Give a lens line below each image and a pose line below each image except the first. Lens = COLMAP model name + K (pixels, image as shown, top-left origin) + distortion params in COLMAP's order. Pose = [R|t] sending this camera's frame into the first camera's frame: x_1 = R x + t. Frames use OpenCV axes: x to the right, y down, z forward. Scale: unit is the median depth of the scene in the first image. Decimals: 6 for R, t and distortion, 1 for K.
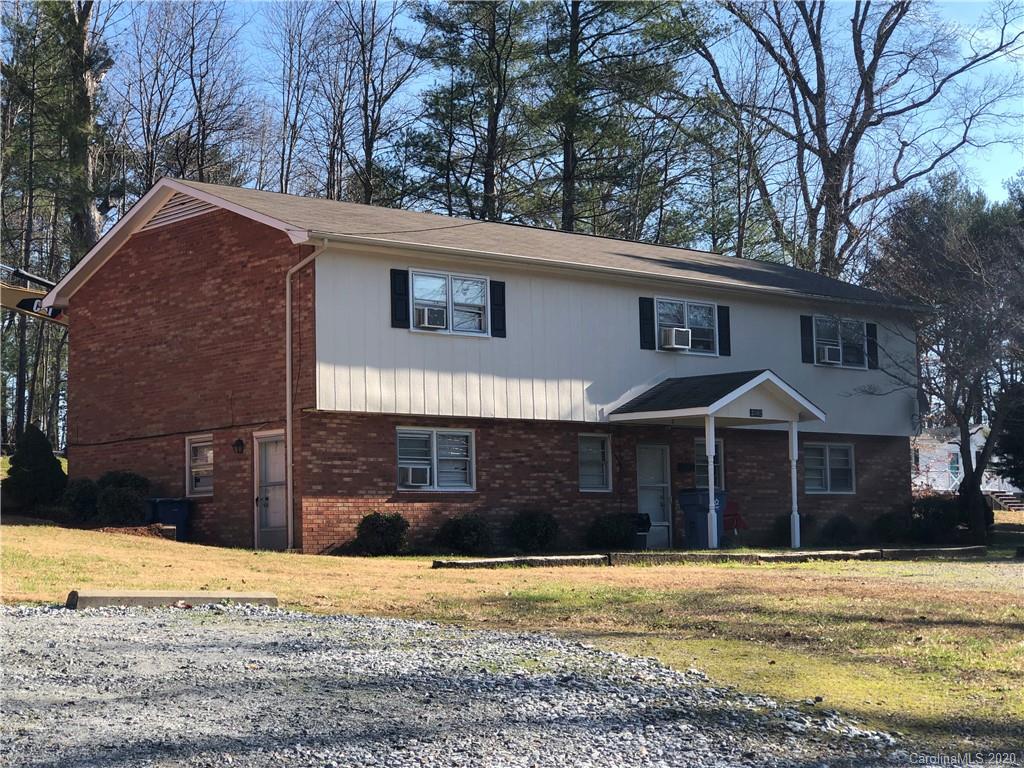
lens RADIAL K [[1739.0, 0, 512.0], [0, 1739.0, 384.0], [0, 0, 1]] dist [0.144553, 0.133406]
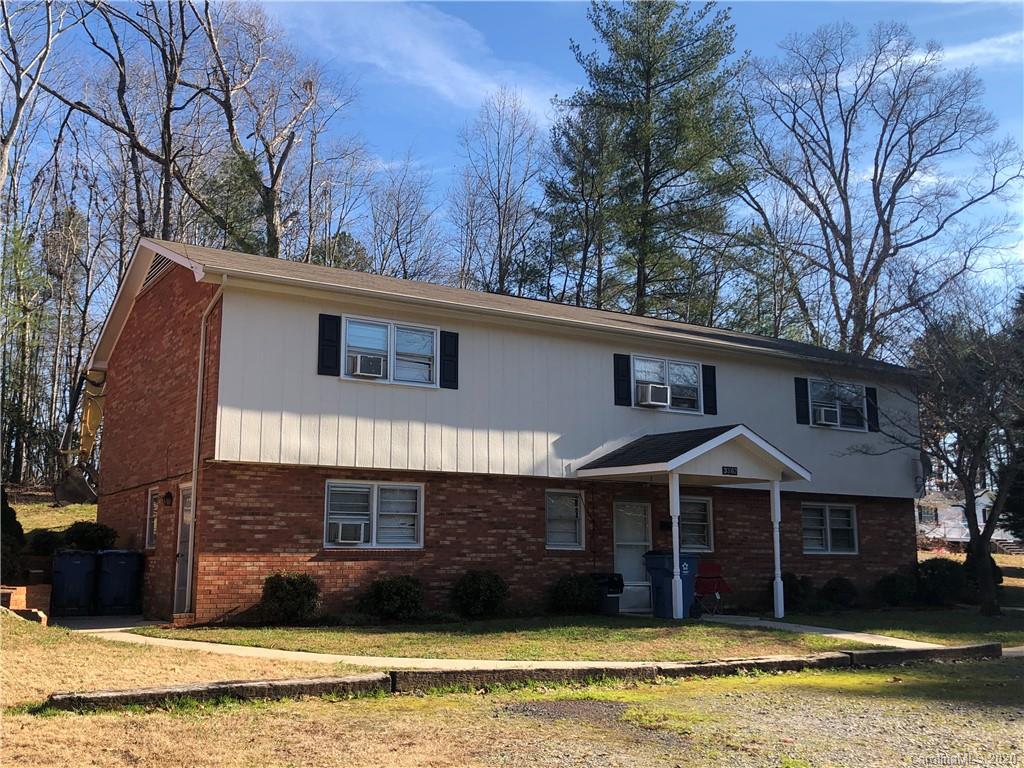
lens RADIAL K [[962.2, 0, 512.0], [0, 962.2, 384.0], [0, 0, 1]] dist [0.172360, -0.355473]
pose [[0.982565, -0.005398, -0.185841, 0.122991], [-0.009184, 0.996949, -0.077513, 0.011740], [0.185693, 0.077869, 0.979518, 0.464745]]
